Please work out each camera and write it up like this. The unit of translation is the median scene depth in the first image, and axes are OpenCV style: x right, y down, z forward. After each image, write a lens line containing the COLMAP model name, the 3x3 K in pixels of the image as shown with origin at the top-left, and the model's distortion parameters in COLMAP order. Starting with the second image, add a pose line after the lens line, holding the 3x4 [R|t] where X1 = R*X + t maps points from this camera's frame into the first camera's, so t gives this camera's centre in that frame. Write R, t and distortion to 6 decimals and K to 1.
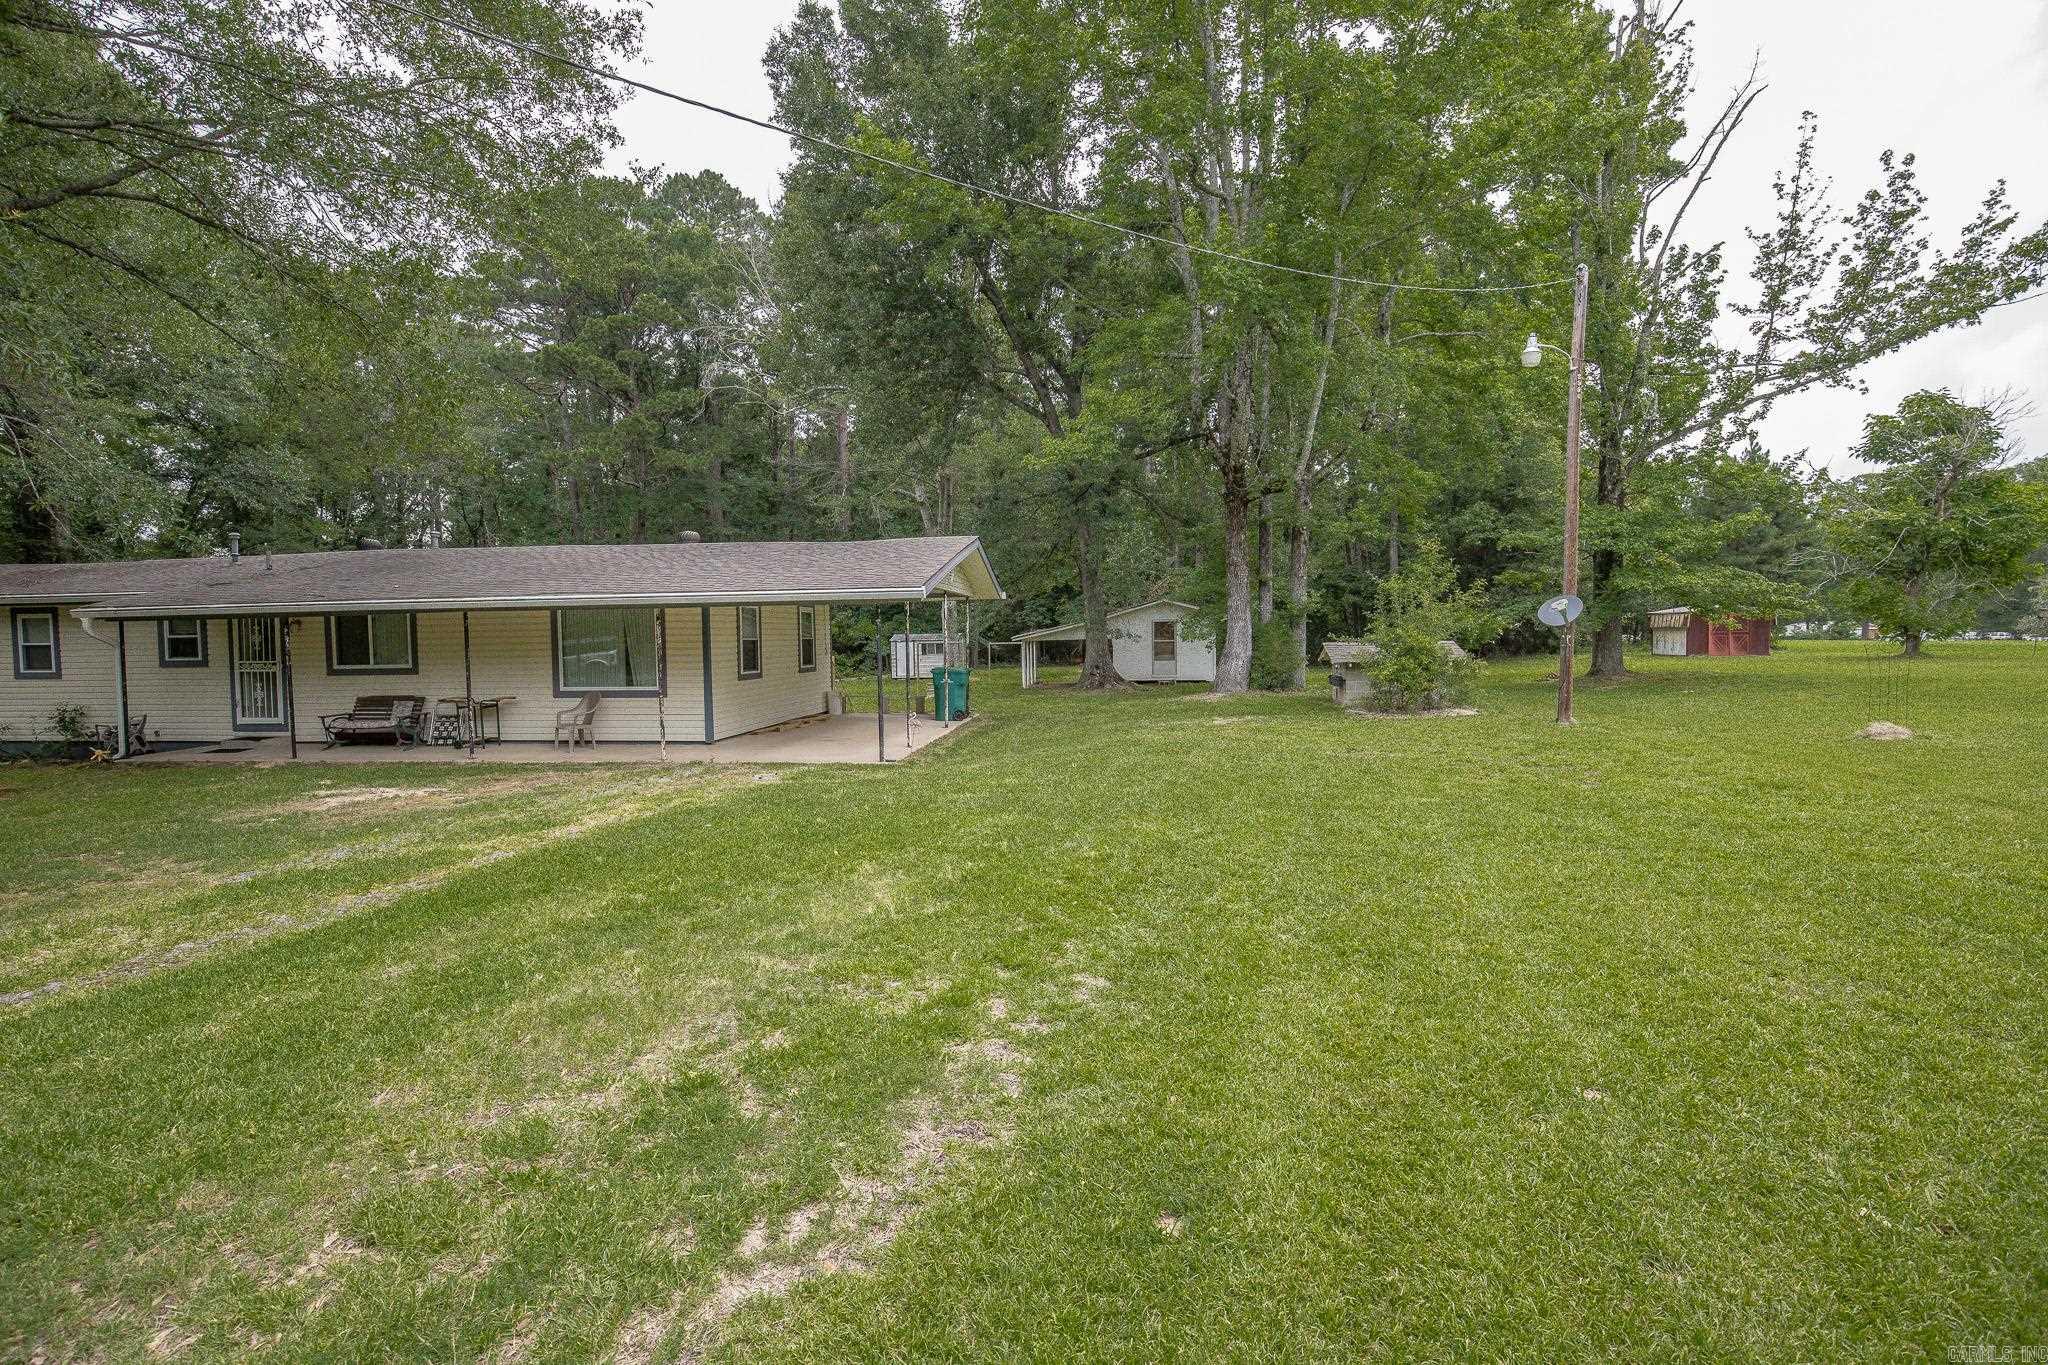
lens RADIAL K [[942.7, 0, 1009.7], [0, 942.7, 679.9], [0, 0, 1]] dist [-0.024149, 0.004417]
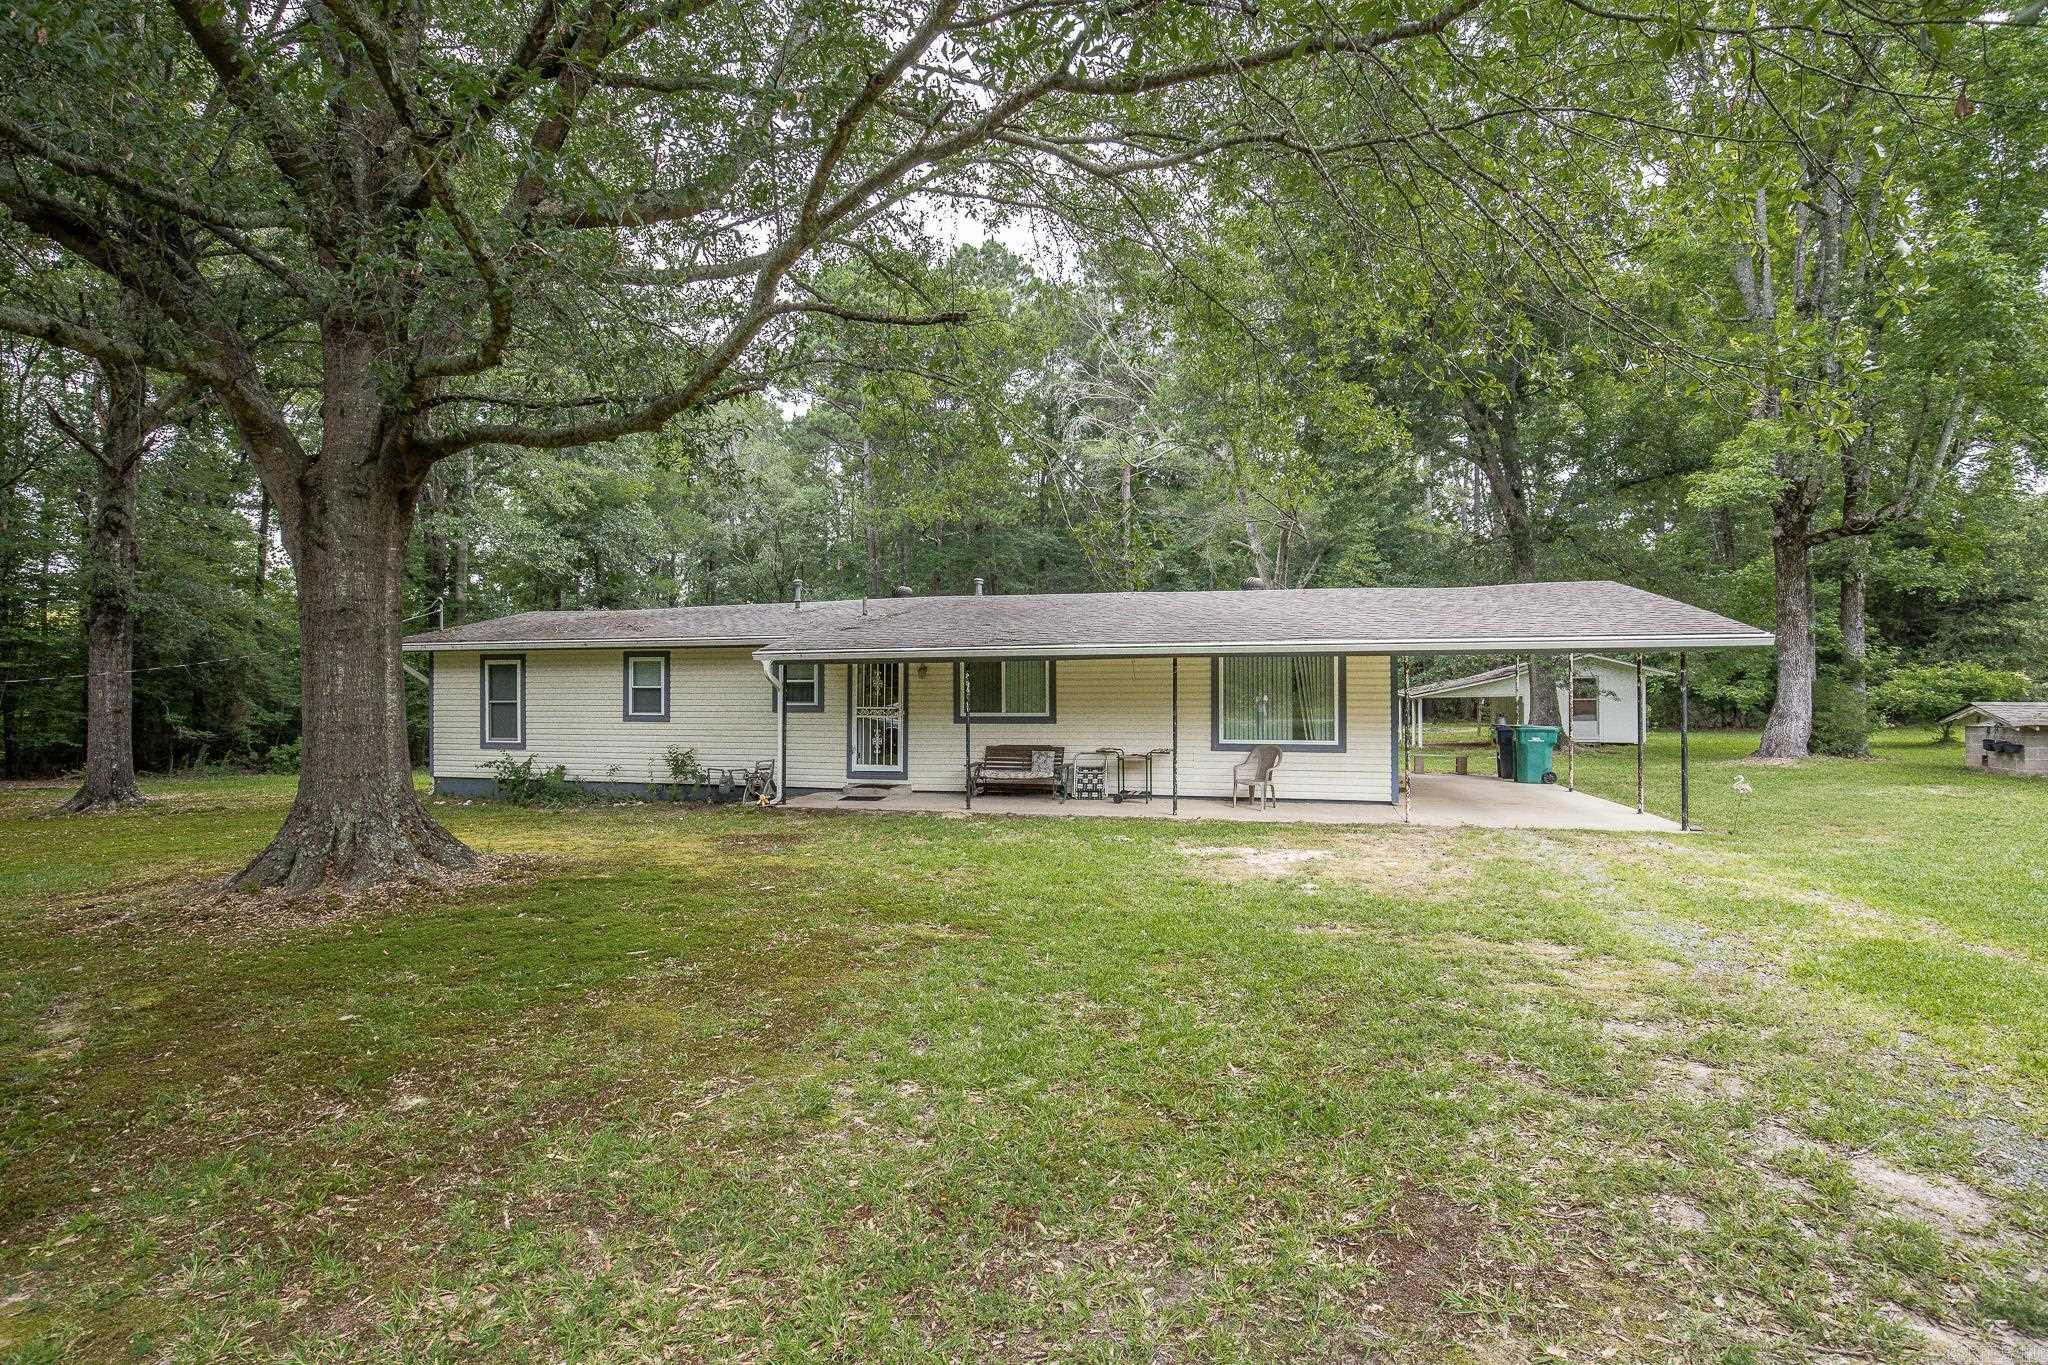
lens RADIAL K [[942.7, 0, 1027.1], [0, 942.7, 687.8], [0, 0, 1]] dist [-0.024149, 0.004417]
pose [[0.988982, 0.010351, -0.147671, -0.513101], [-0.017875, 0.998603, -0.049715, 0.006174], [0.146950, 0.051807, 0.987786, 0.049436]]
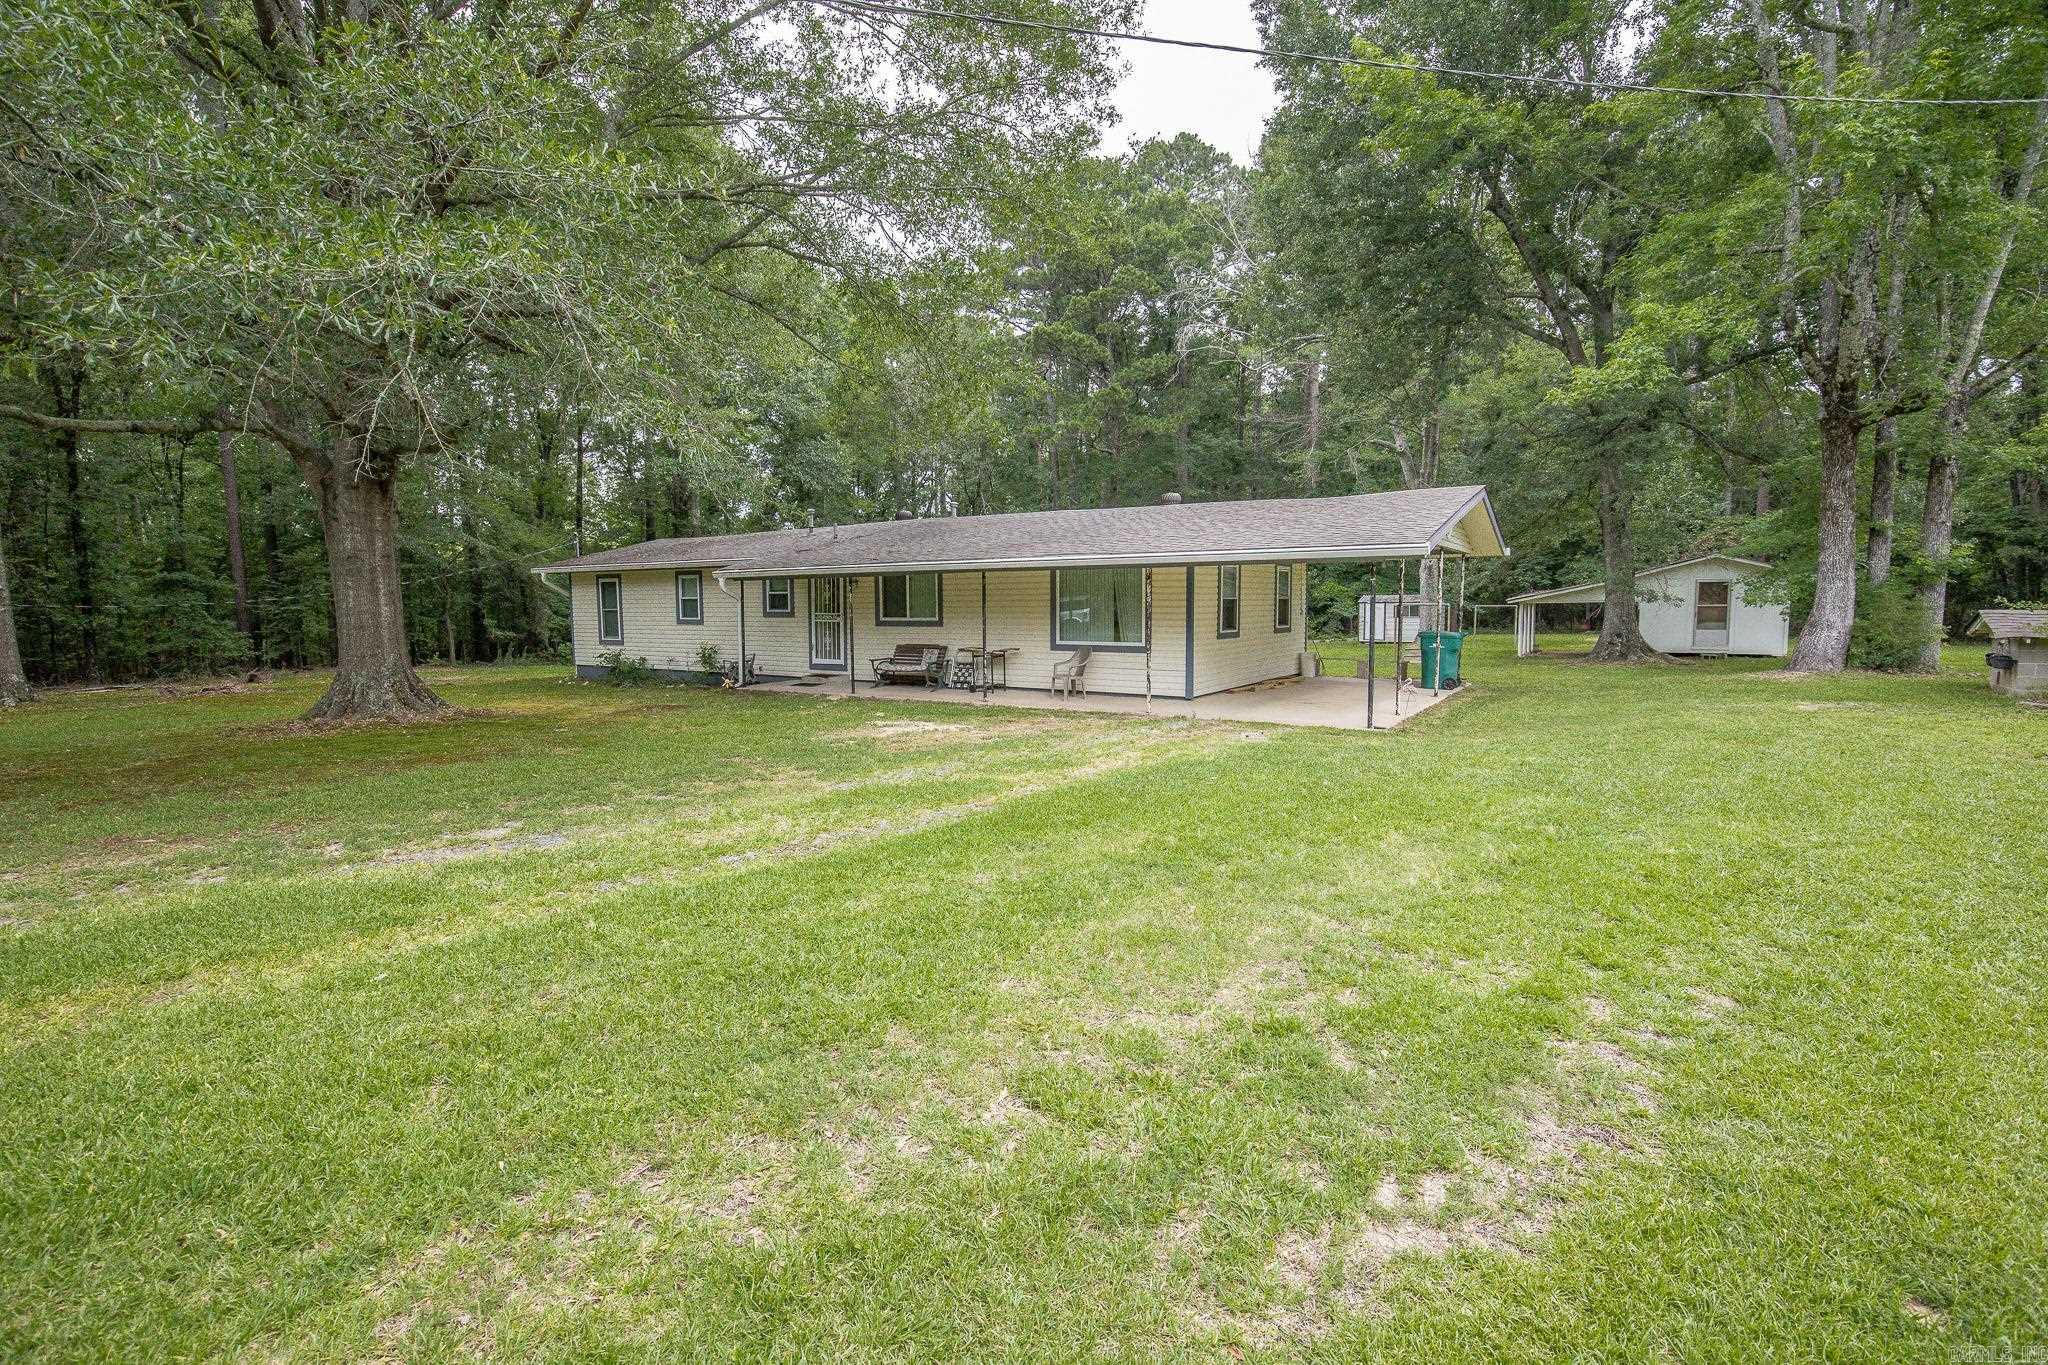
lens RADIAL K [[942.7, 0, 1004.5], [0, 942.7, 679.0], [0, 0, 1]] dist [-0.024149, 0.004417]
pose [[0.893120, 0.044900, -0.447571, -0.037862], [-0.026619, 0.998538, 0.047054, 0.002044], [0.449029, -0.030111, 0.893010, -0.011088]]
